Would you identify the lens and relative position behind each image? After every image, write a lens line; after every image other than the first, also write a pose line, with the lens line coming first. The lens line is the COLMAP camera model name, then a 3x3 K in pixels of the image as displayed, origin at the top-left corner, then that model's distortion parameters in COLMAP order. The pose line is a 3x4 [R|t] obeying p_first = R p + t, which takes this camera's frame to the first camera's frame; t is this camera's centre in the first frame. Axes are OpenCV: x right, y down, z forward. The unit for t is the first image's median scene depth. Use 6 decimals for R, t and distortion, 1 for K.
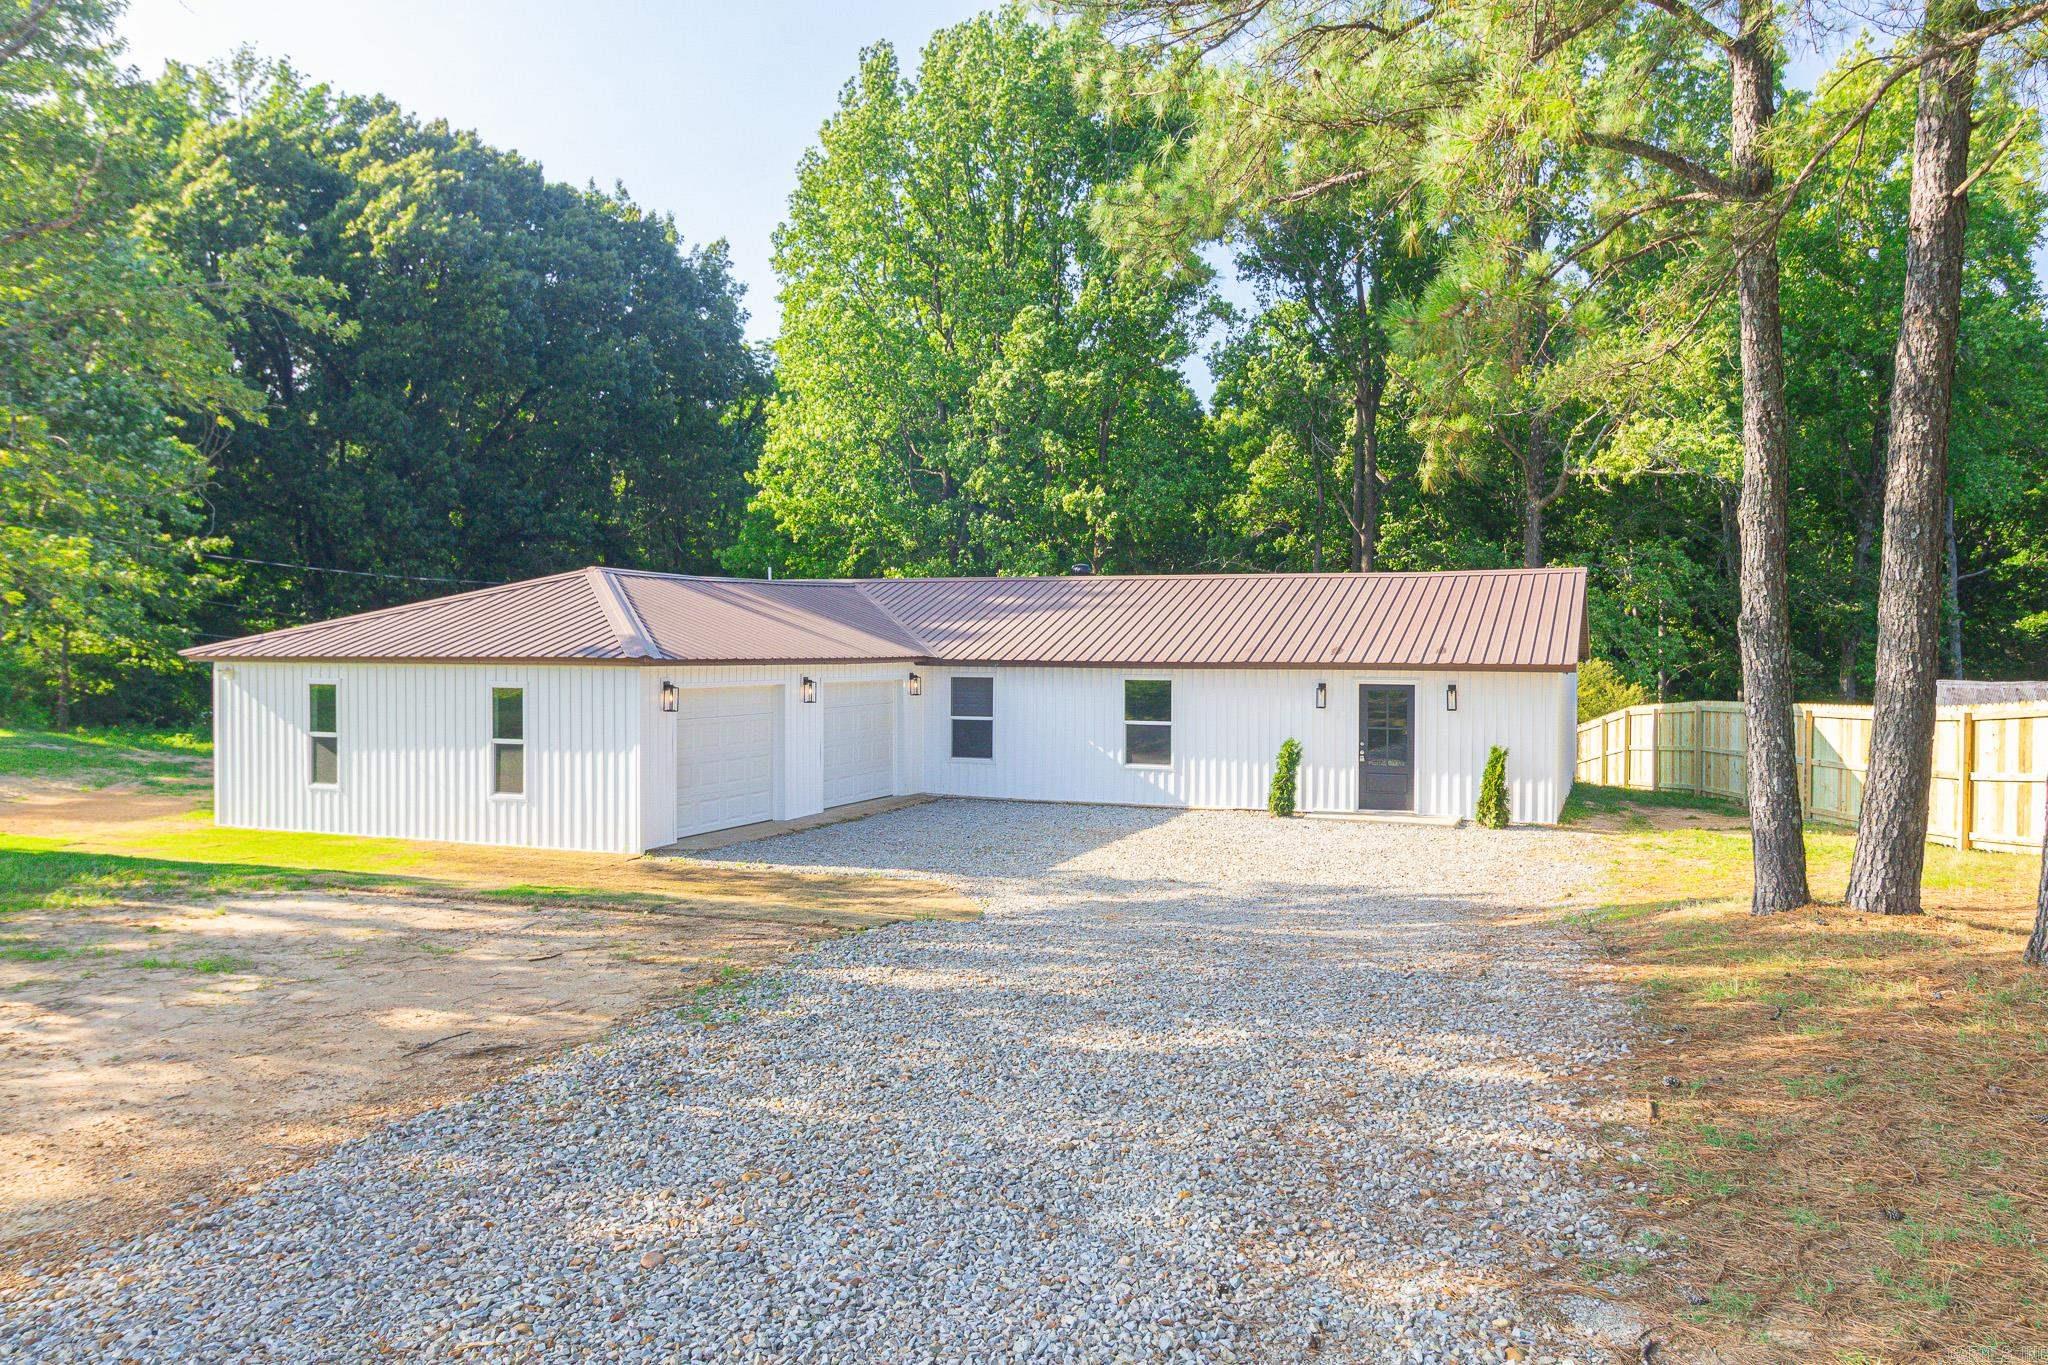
lens RADIAL K [[1489.2, 0, 1037.9], [0, 1489.2, 678.8], [0, 0, 1]] dist [0.004171, -0.001661]
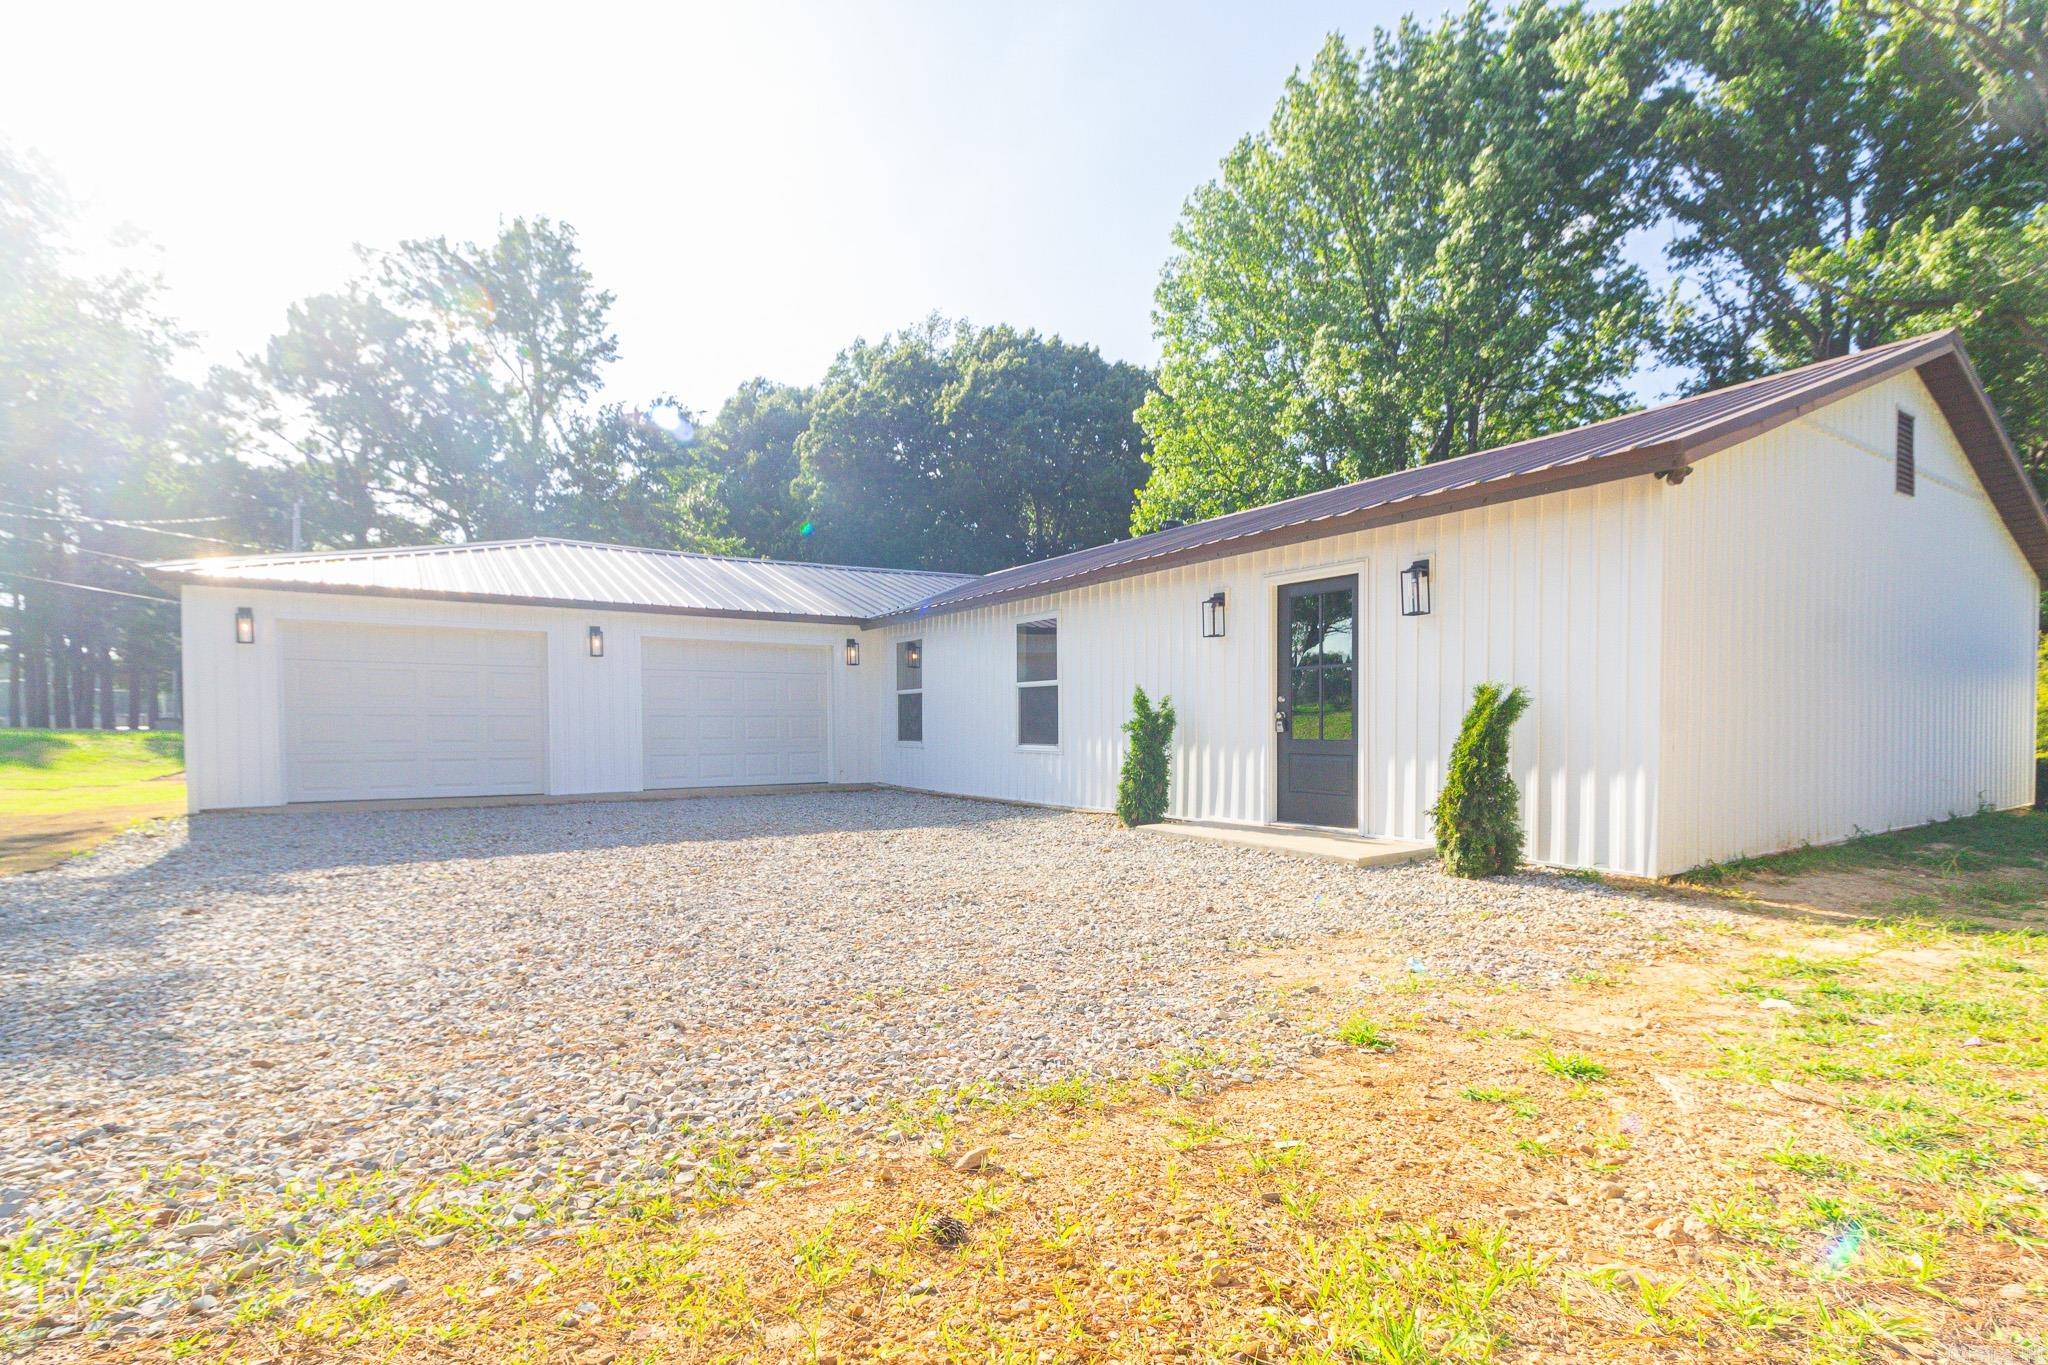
lens RADIAL K [[978.1, 0, 1026.4], [0, 978.1, 729.2], [0, 0, 1]] dist [0.001353, 0.000118]
pose [[0.825038, -0.001307, -0.565075, 0.358062], [-0.011471, 0.999753, -0.019061, 0.065350], [0.564960, 0.022208, 0.824819, 0.692478]]
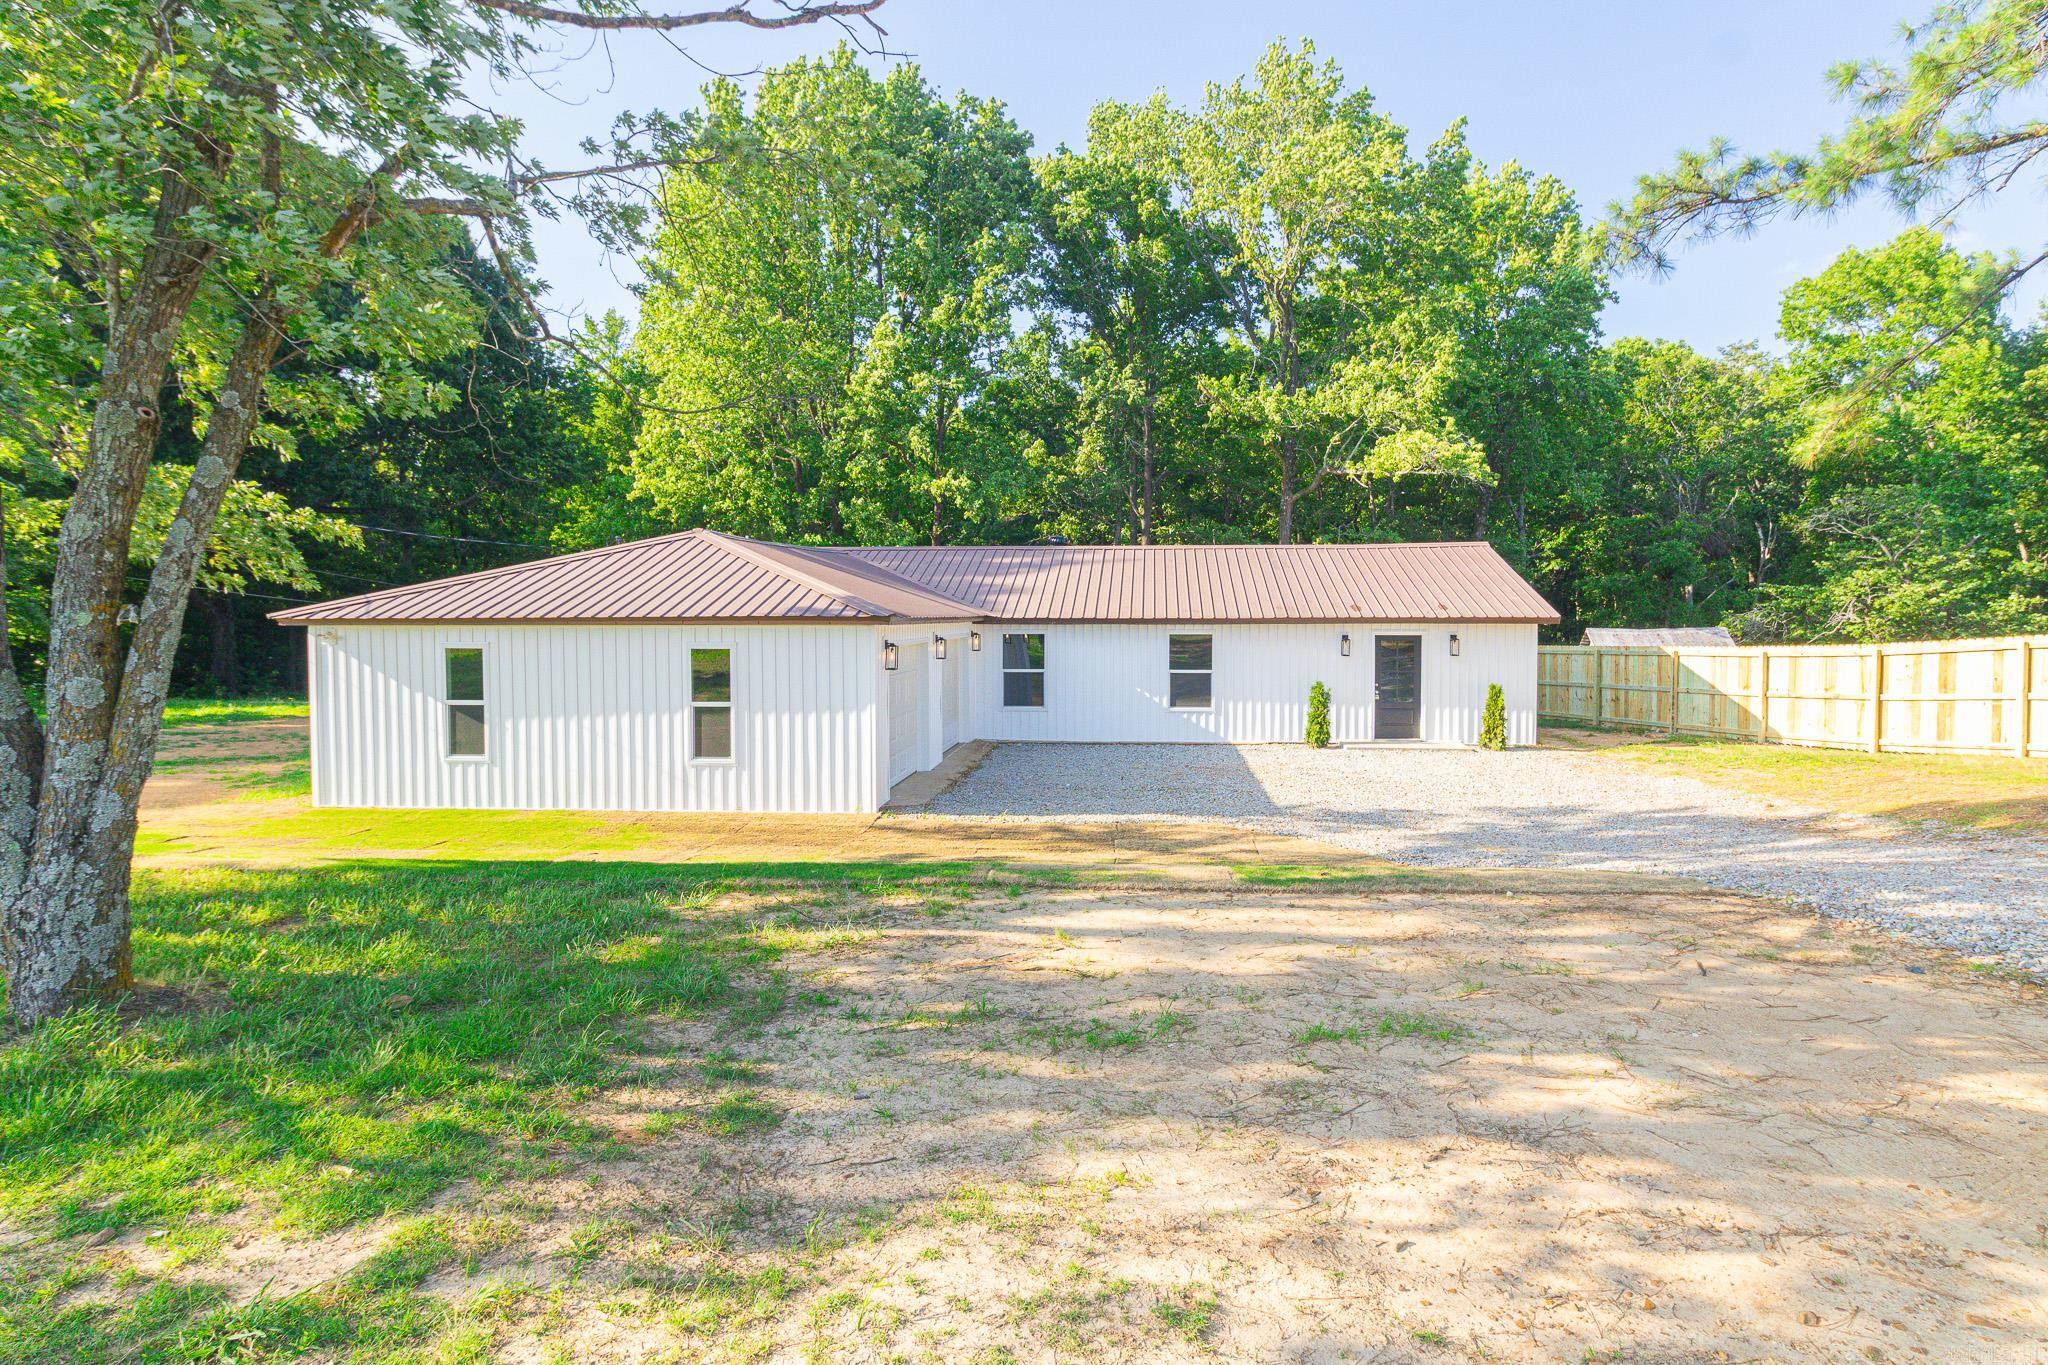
lens RADIAL K [[1159.6, 0, 1056.2], [0, 1159.6, 648.8], [0, 0, 1]] dist [-0.002168, 0.000604]
pose [[0.951773, -0.015424, 0.306416, -0.333361], [0.012253, 0.999850, 0.012270, -0.000341], [-0.306559, -0.007924, 0.951819, 0.193881]]
